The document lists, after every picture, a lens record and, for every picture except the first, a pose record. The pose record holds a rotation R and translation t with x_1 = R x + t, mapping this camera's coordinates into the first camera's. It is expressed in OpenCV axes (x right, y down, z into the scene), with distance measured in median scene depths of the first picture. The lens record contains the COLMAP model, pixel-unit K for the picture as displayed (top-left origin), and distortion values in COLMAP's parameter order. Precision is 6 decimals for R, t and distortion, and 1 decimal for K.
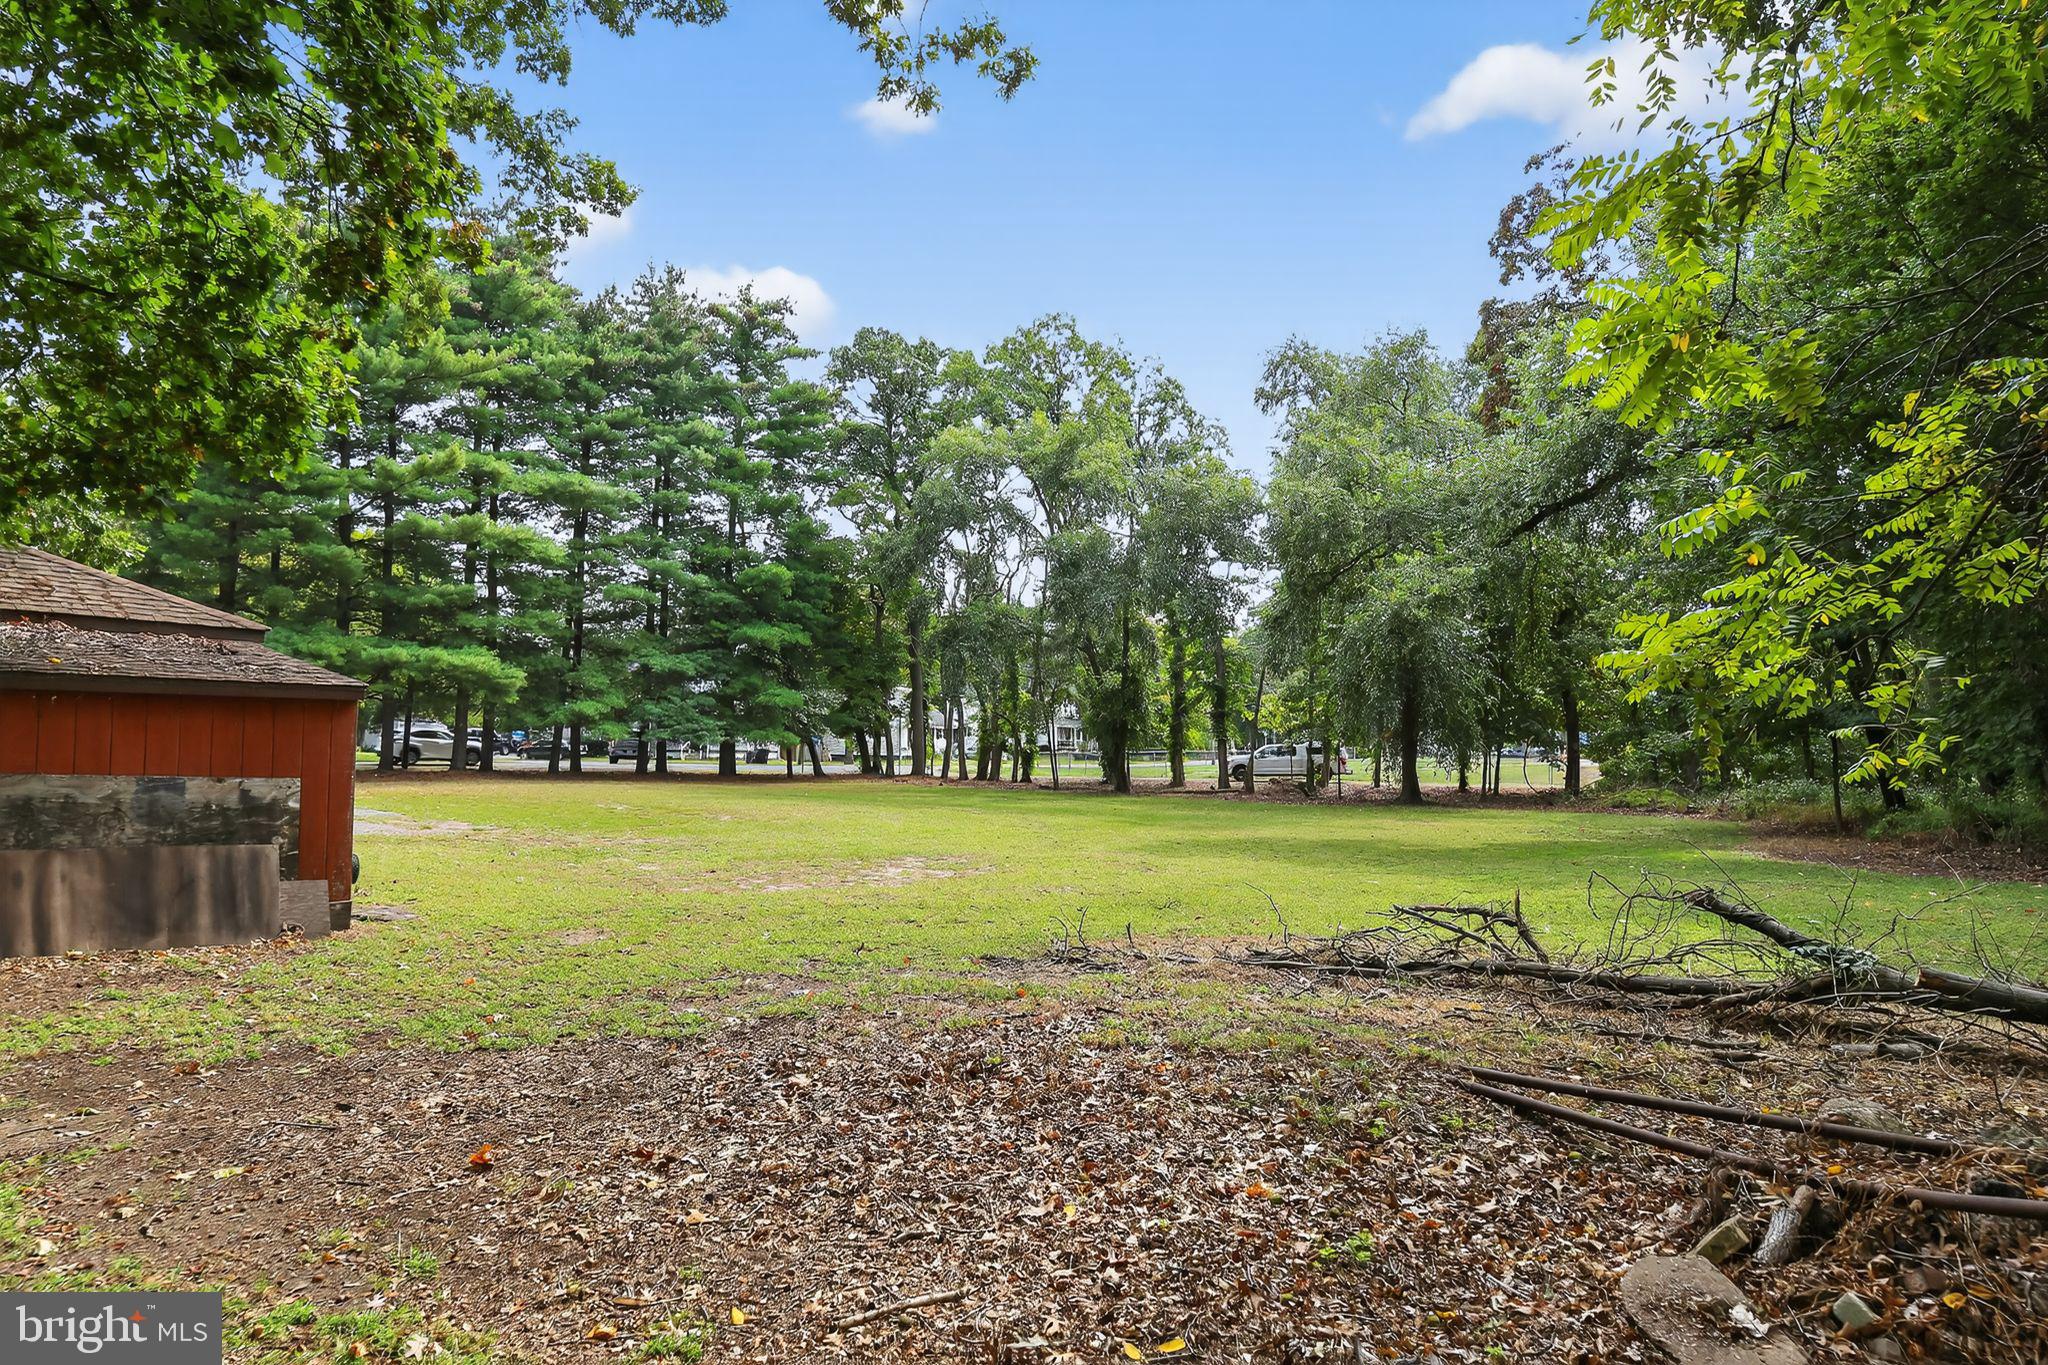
lens RADIAL K [[1306.5, 0, 1023.8], [0, 1306.5, 656.6], [0, 0, 1]] dist [0.003814, 0.000672]
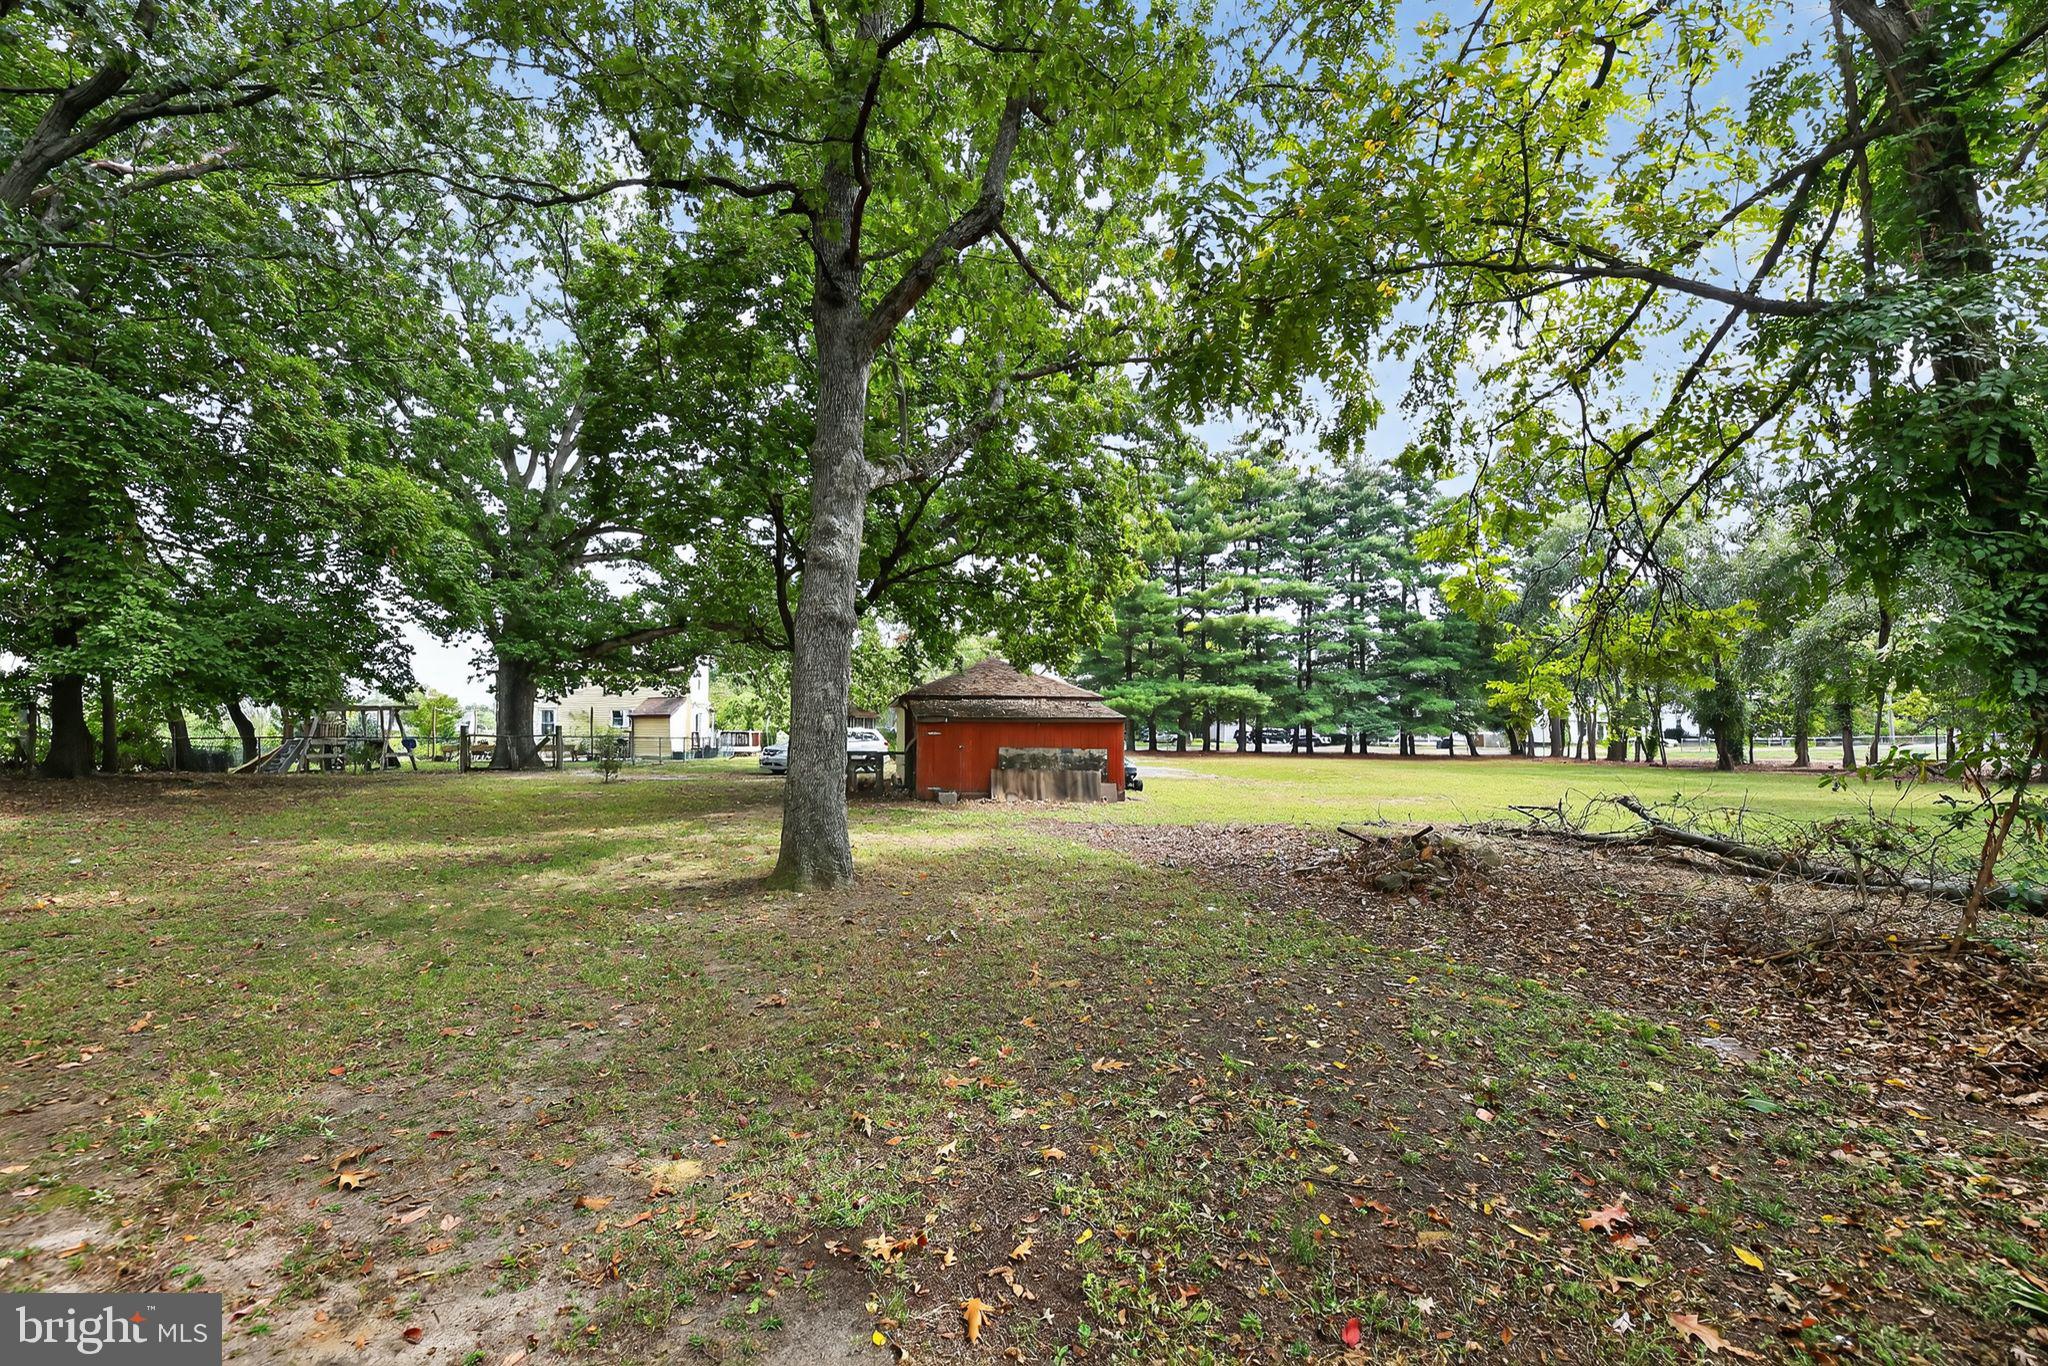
lens RADIAL K [[859.6, 0, 1012.6], [0, 859.6, 684.2], [0, 0, 1]] dist [-0.000644, -0.000135]
pose [[0.758001, -0.050300, -0.650312, 0.100772], [0.053795, 0.998446, -0.014524, -0.006759], [0.650032, -0.023974, 0.759529, -0.111097]]
